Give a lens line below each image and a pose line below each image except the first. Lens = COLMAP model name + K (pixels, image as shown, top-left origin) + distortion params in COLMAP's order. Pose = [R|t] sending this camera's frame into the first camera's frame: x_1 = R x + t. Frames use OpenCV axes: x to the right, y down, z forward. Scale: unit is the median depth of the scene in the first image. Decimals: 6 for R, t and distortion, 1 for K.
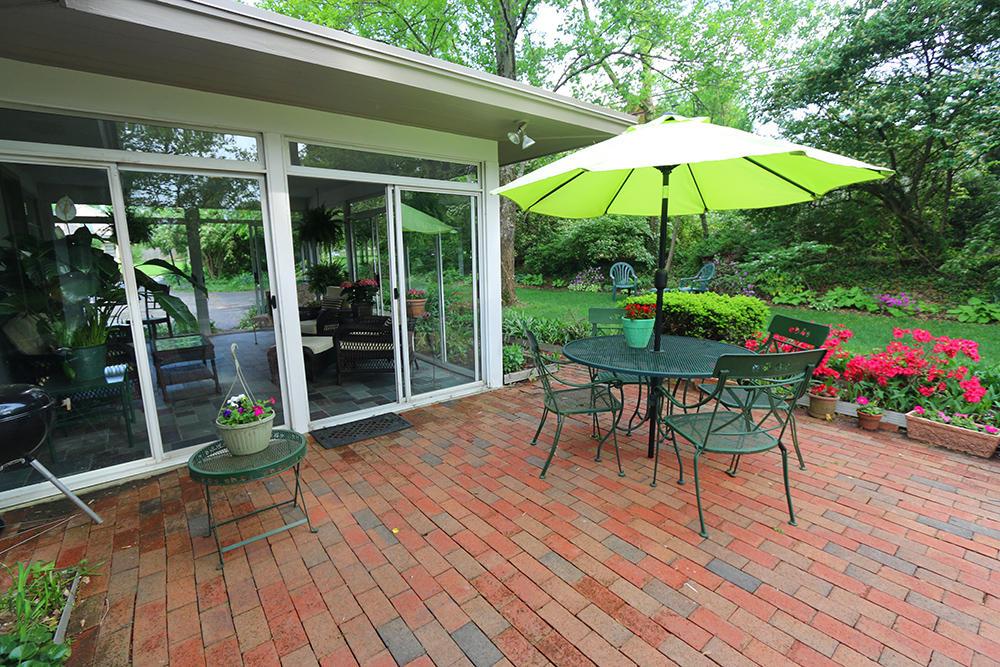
lens RADIAL K [[450.3, 0, 500.0], [0, 450.3, 333.5], [0, 0, 1]] dist [-0.018630, 0.000542]
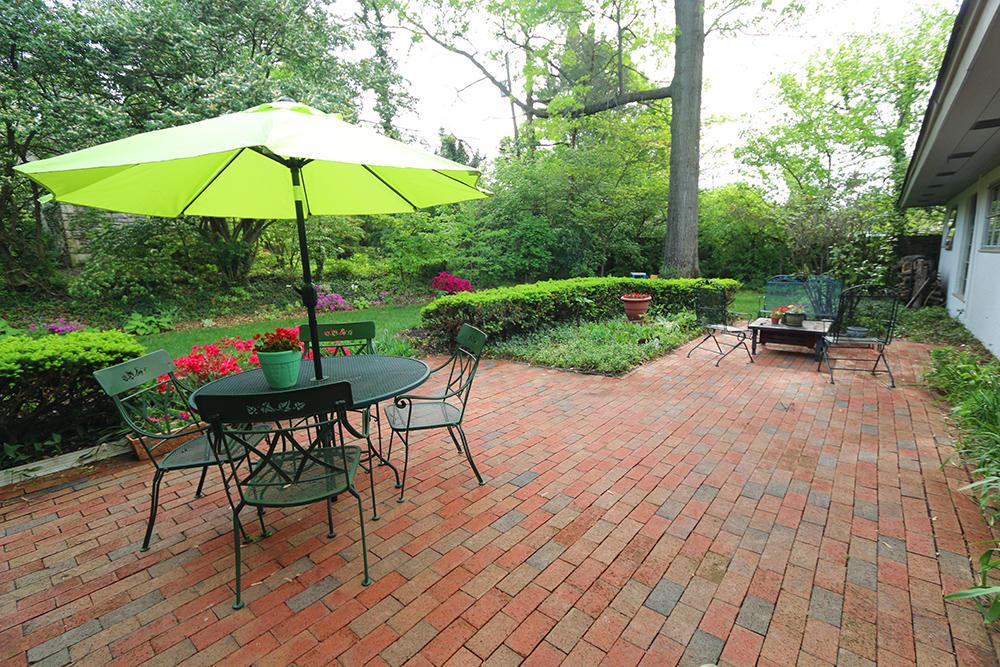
lens RADIAL K [[450.3, 0, 500.0], [0, 450.3, 333.5], [0, 0, 1]] dist [-0.018630, 0.000542]
pose [[-0.198661, -0.133310, 0.970959, -0.699537], [0.200592, 0.964203, 0.173424, -0.158020], [-0.959321, 0.229219, -0.164809, 1.028738]]
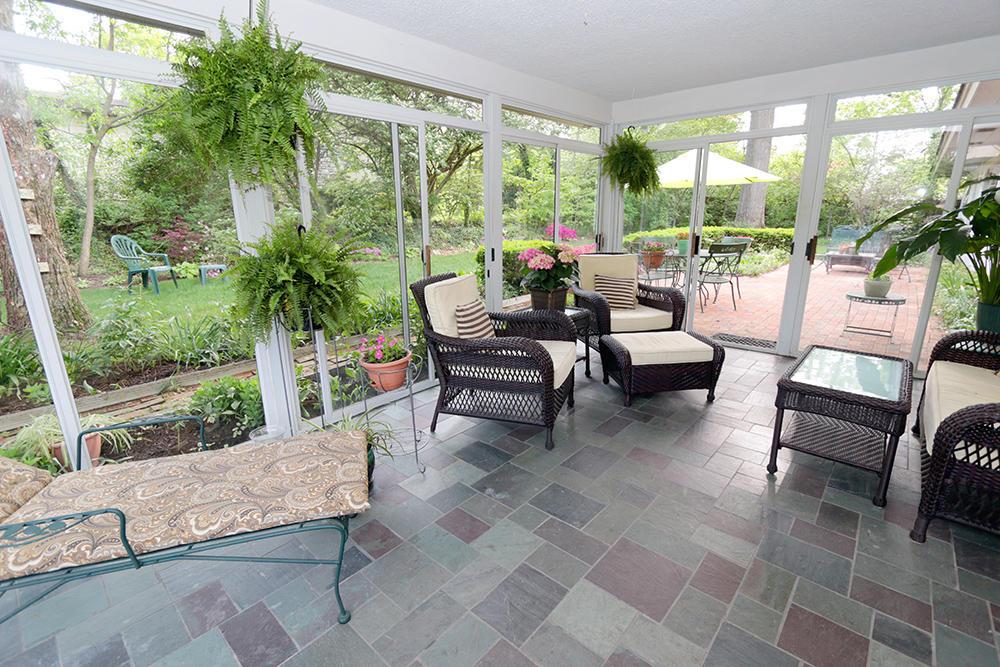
lens RADIAL K [[450.3, 0, 500.0], [0, 450.3, 333.5], [0, 0, 1]] dist [-0.018630, 0.000542]
pose [[-0.162164, -0.229840, 0.959623, -2.244627], [0.185331, 0.948094, 0.258397, -0.433624], [-0.969203, 0.219751, -0.111150, 2.854426]]
